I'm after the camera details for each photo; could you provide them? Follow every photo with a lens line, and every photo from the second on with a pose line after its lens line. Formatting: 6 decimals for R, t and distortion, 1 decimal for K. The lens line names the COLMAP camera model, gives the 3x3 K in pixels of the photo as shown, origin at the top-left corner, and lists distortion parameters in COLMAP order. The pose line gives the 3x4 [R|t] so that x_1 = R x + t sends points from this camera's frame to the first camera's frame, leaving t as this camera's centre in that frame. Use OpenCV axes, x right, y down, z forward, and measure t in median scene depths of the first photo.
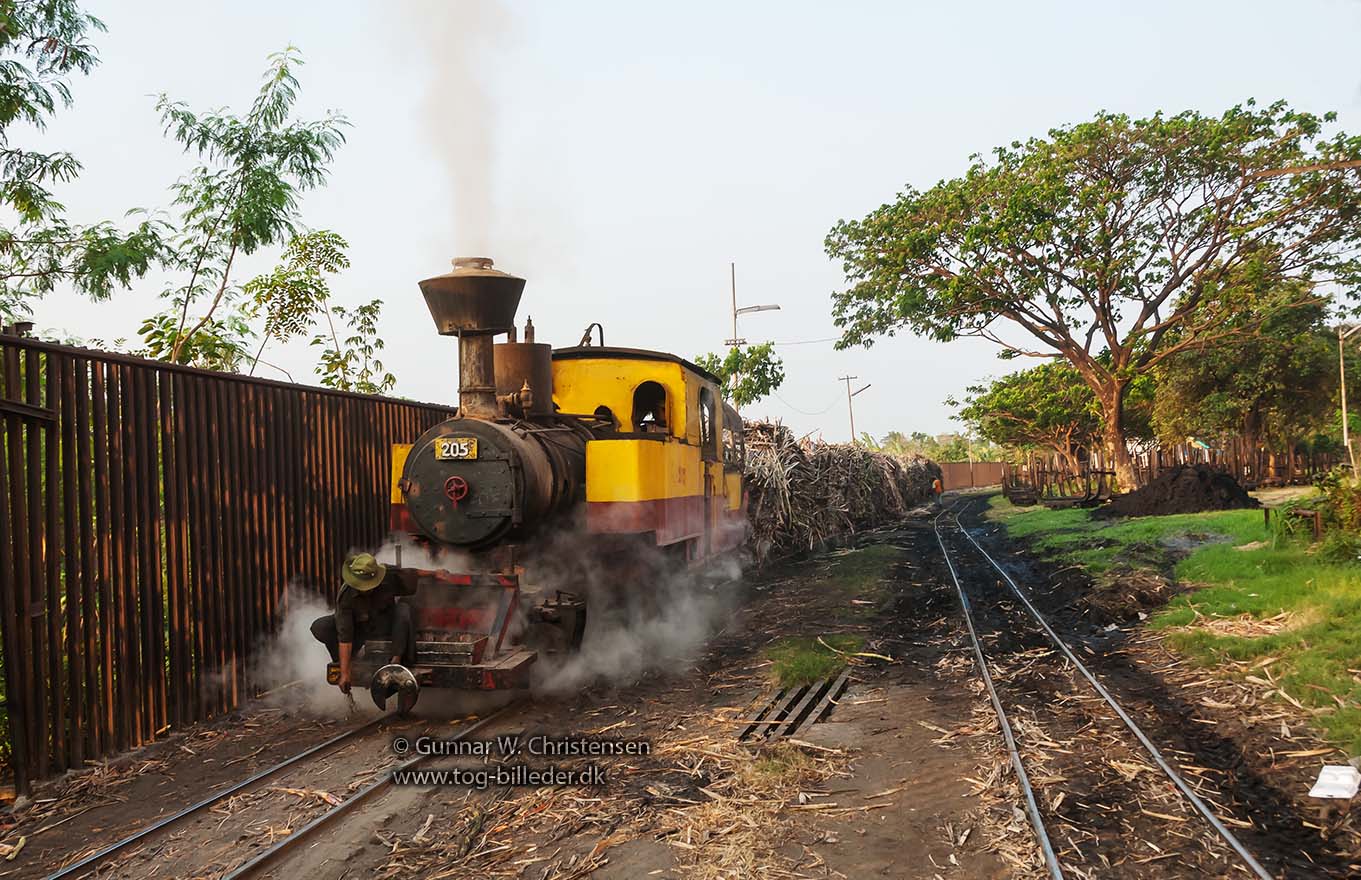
lens RADIAL K [[1209.0, 0, 678.8], [0, 1209.0, 442.0], [0, 0, 1]] dist [-0.001003, 0.000480]
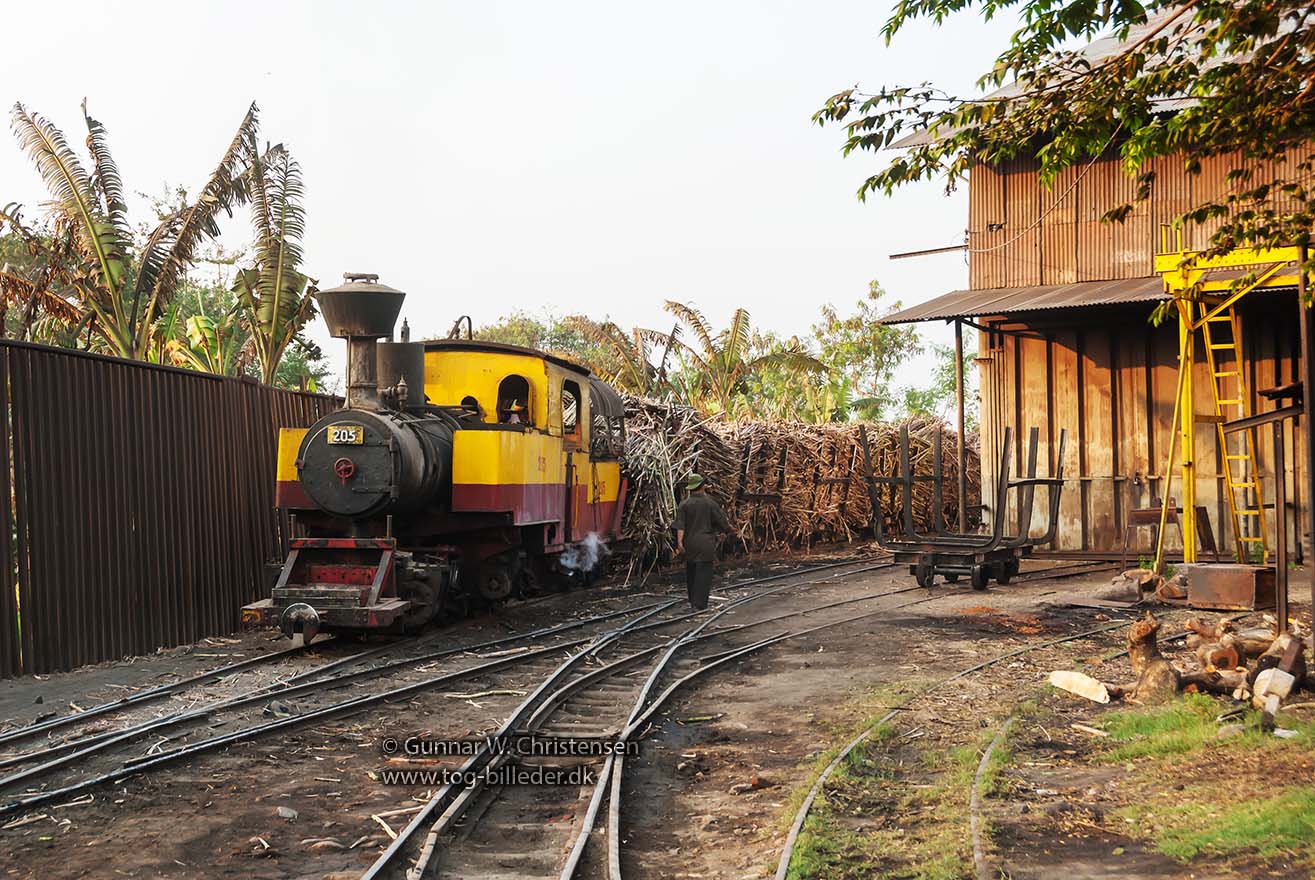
lens RADIAL K [[1809.9, 0, 660.1], [0, 1809.9, 440.0], [0, 0, 1]] dist [0.174744, 0.000000]
pose [[0.998745, 0.026419, 0.042555, 0.044847], [-0.026804, 0.999605, 0.008496, -0.011624], [-0.042314, -0.009626, 0.999058, -0.714877]]
